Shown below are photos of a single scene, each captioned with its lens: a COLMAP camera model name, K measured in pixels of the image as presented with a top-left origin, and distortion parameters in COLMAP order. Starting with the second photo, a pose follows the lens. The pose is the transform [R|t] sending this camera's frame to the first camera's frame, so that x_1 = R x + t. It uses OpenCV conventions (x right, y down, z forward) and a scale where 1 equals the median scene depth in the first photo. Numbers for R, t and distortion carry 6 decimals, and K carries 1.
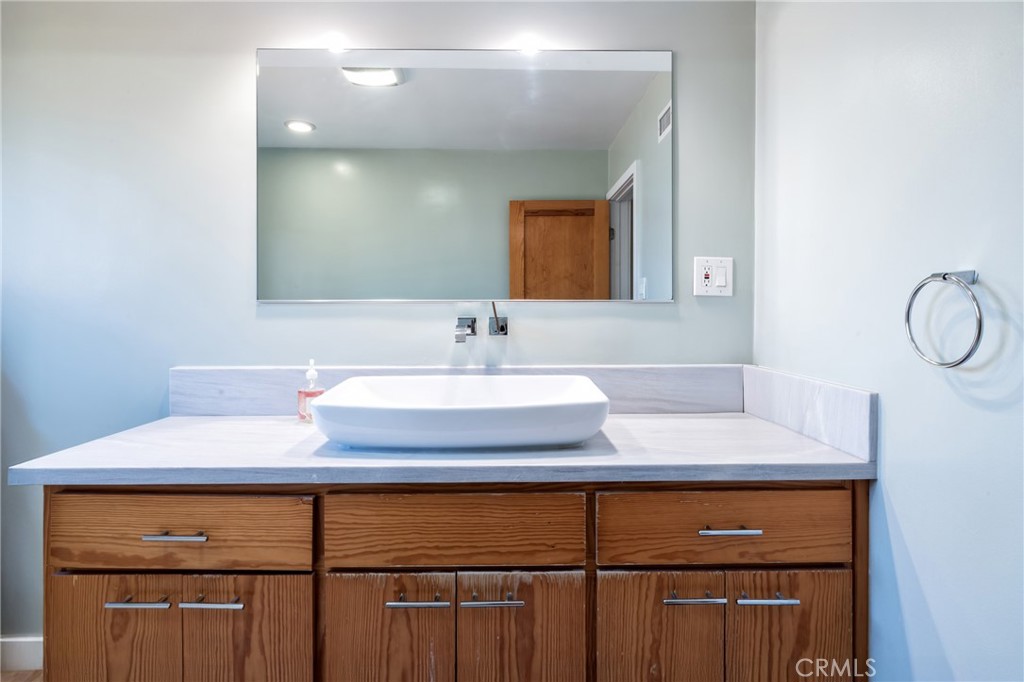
lens RADIAL K [[539.9, 0, 512.3], [0, 539.9, 319.4], [0, 0, 1]] dist [-0.000948, 0.000511]
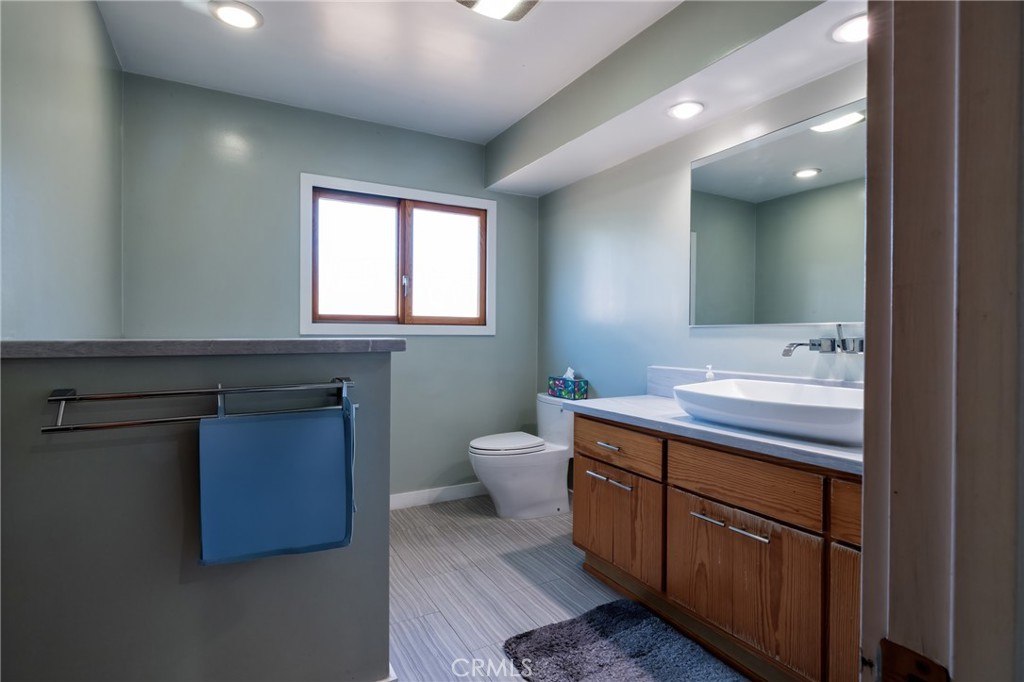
lens RADIAL K [[511.2, 0, 516.7], [0, 511.2, 338.4], [0, 0, 1]] dist [-0.002920, -0.000473]
pose [[0.481782, 0.008040, -0.876254, 0.835925], [-0.013882, 0.999902, 0.001542, 0.007356], [0.876181, 0.011421, 0.481847, -0.205231]]
